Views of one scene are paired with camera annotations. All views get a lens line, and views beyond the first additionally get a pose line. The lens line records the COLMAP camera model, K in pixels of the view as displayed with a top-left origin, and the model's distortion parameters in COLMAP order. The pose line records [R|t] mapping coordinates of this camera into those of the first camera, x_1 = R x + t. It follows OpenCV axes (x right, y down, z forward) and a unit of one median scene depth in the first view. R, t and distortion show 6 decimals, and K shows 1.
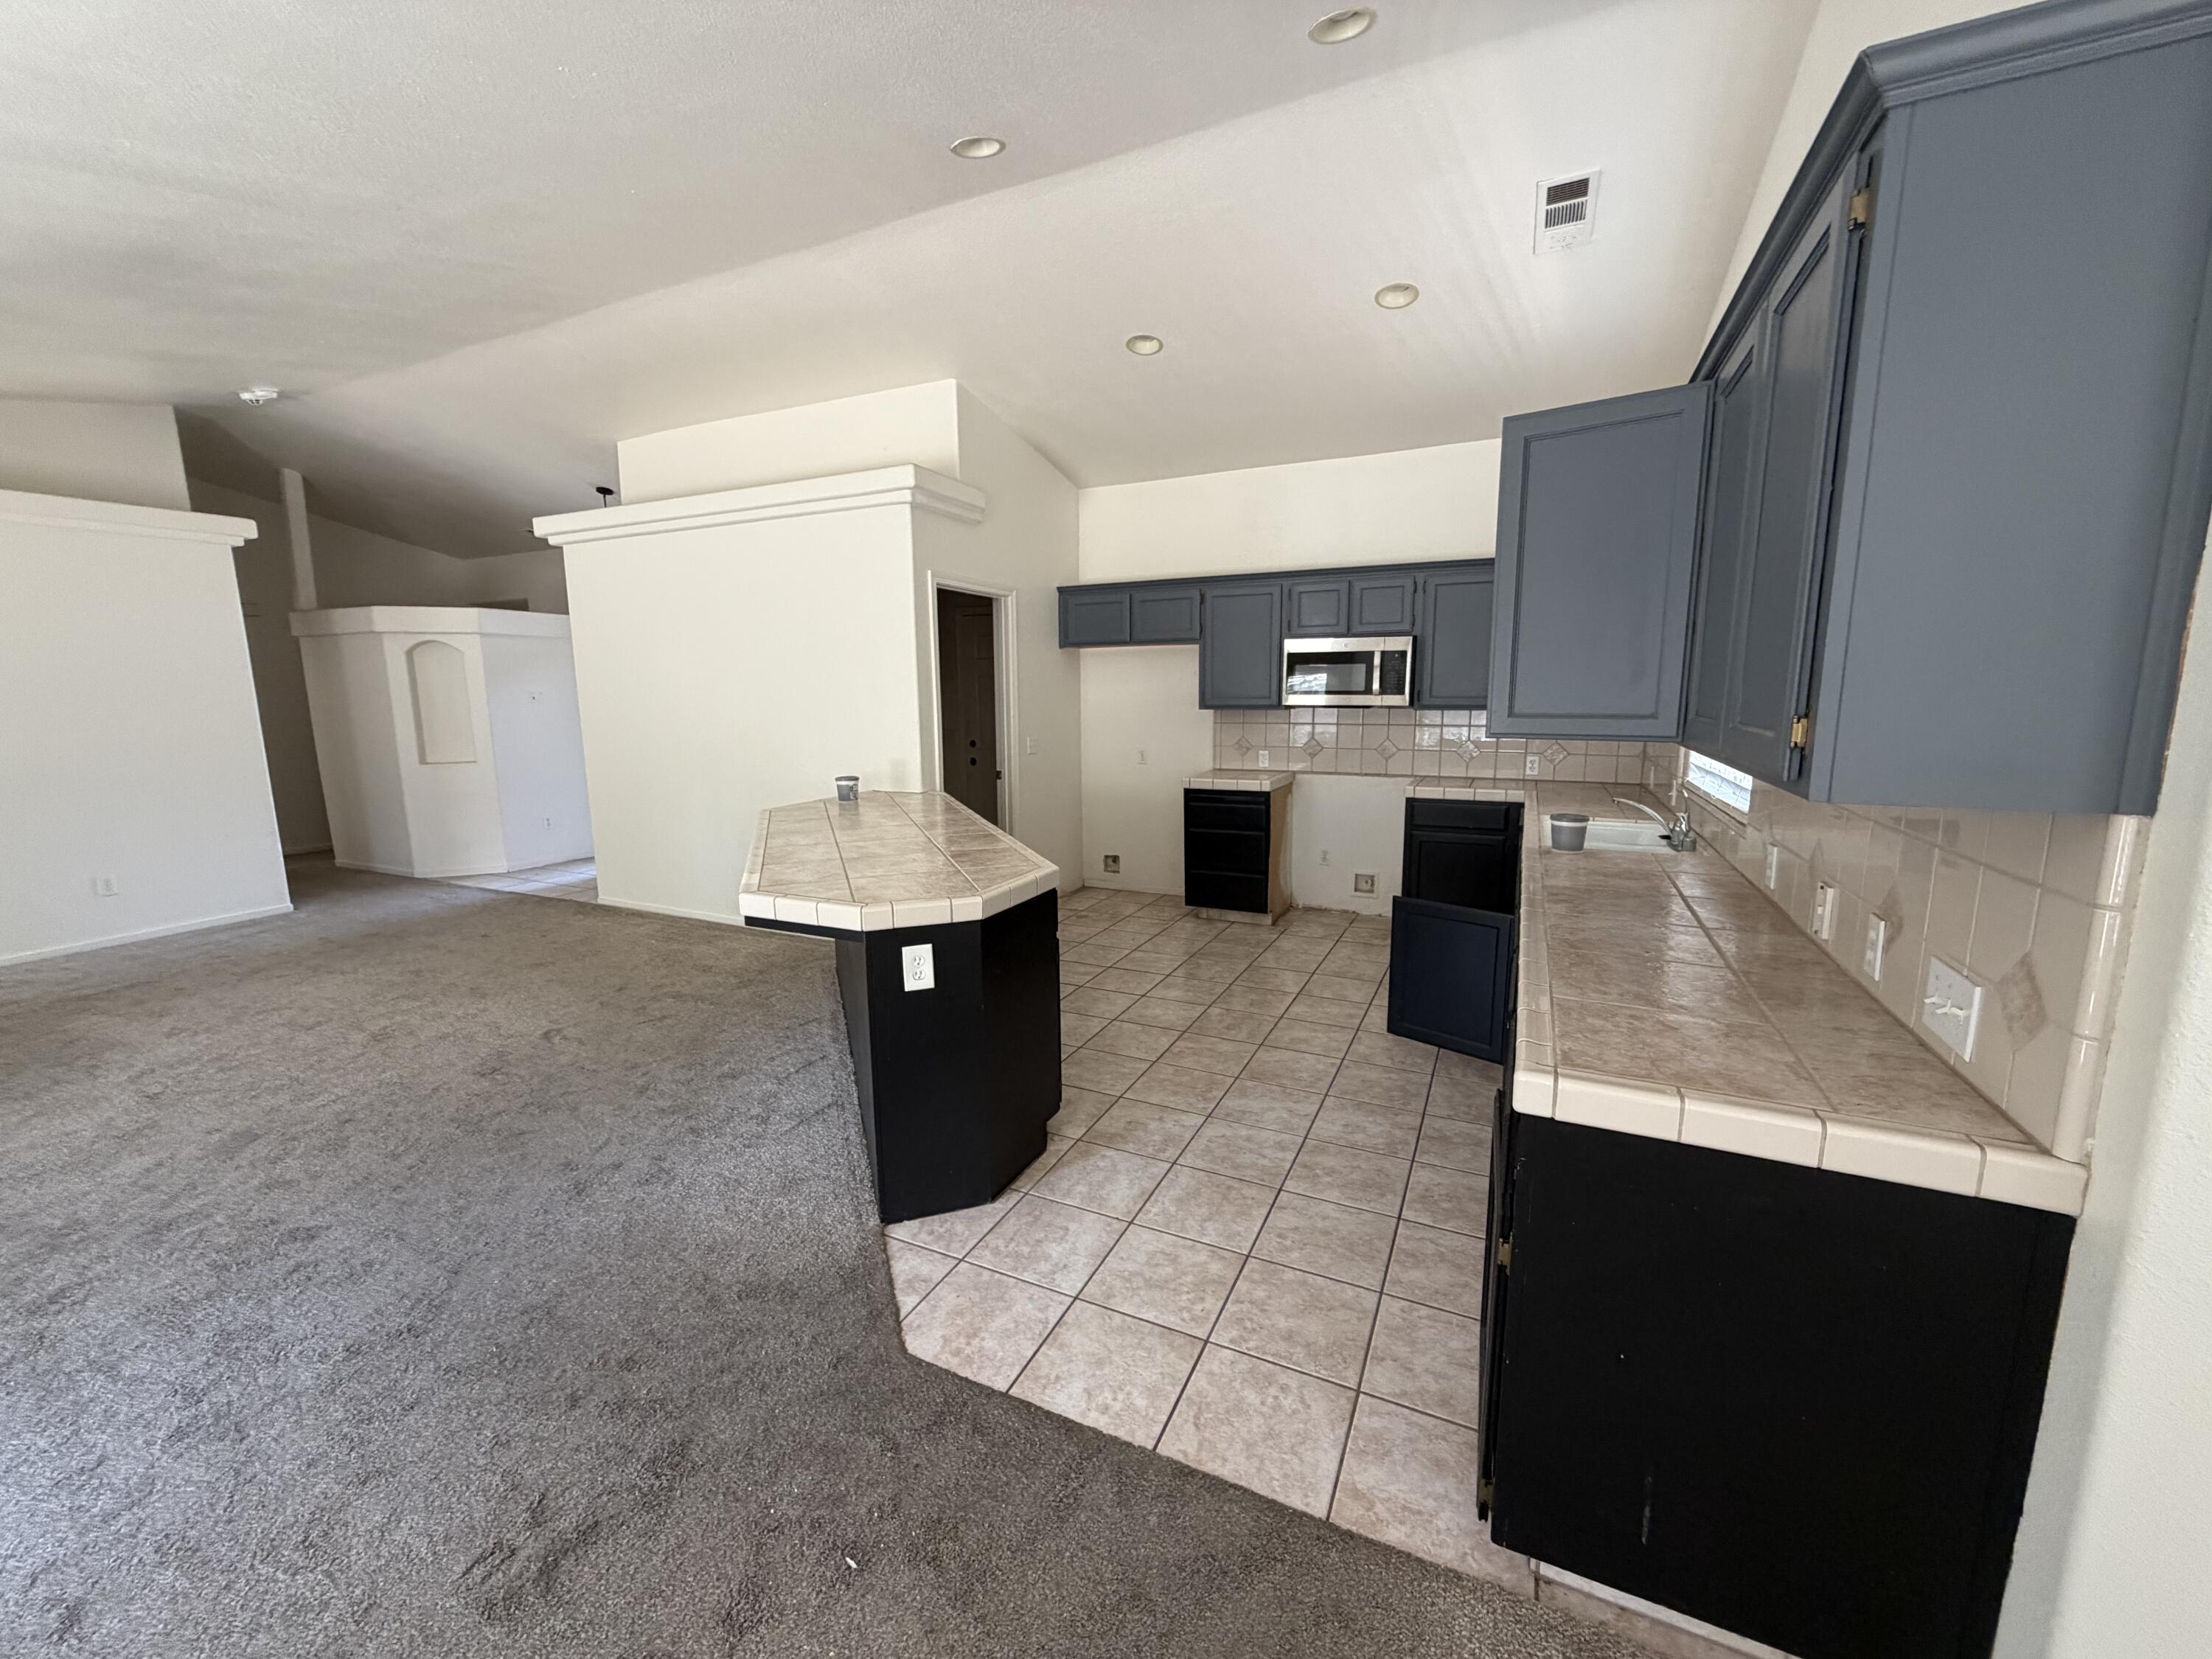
lens RADIAL K [[879.2, 0, 1108.8], [0, 879.2, 826.6], [0, 0, 1]] dist [-0.007138, 0.001027]
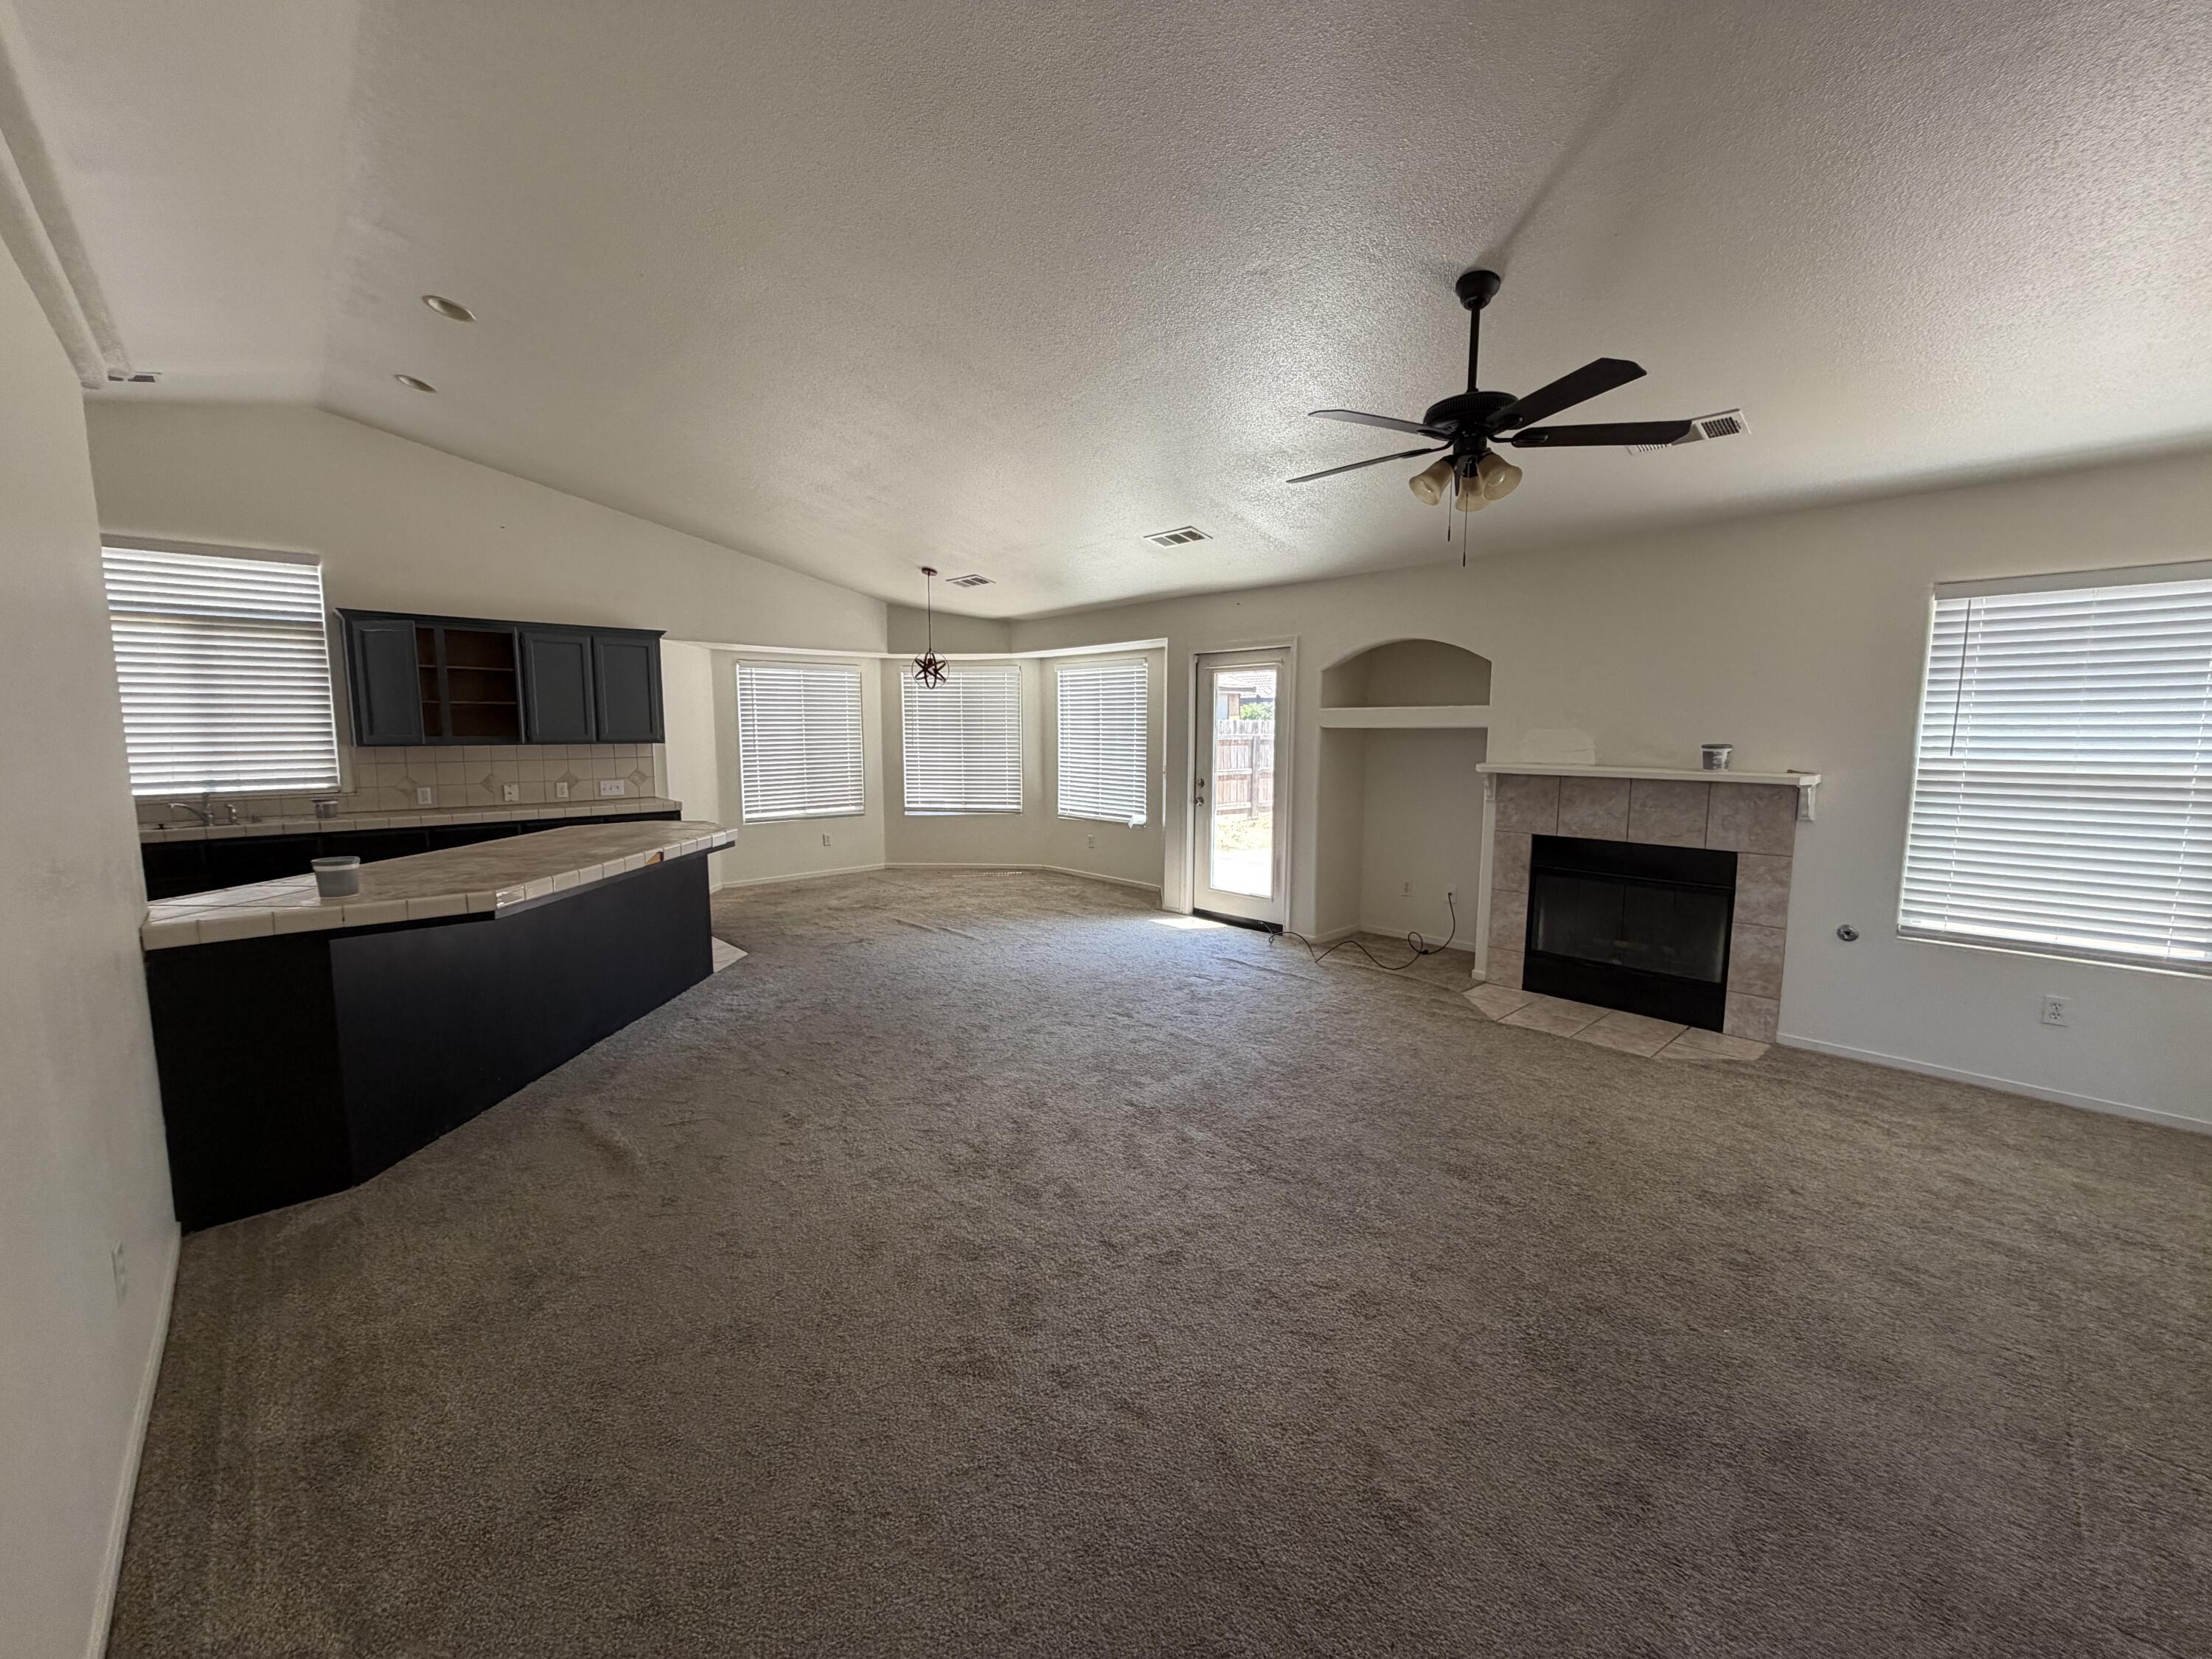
lens RADIAL K [[879.2, 0, 1107.2], [0, 879.2, 820.1], [0, 0, 1]] dist [-0.007138, 0.001027]
pose [[-0.932988, -0.034963, 0.358205, -1.357253], [0.061164, 0.965390, 0.253536, -0.272464], [-0.354672, 0.258456, -0.898559, 1.770924]]
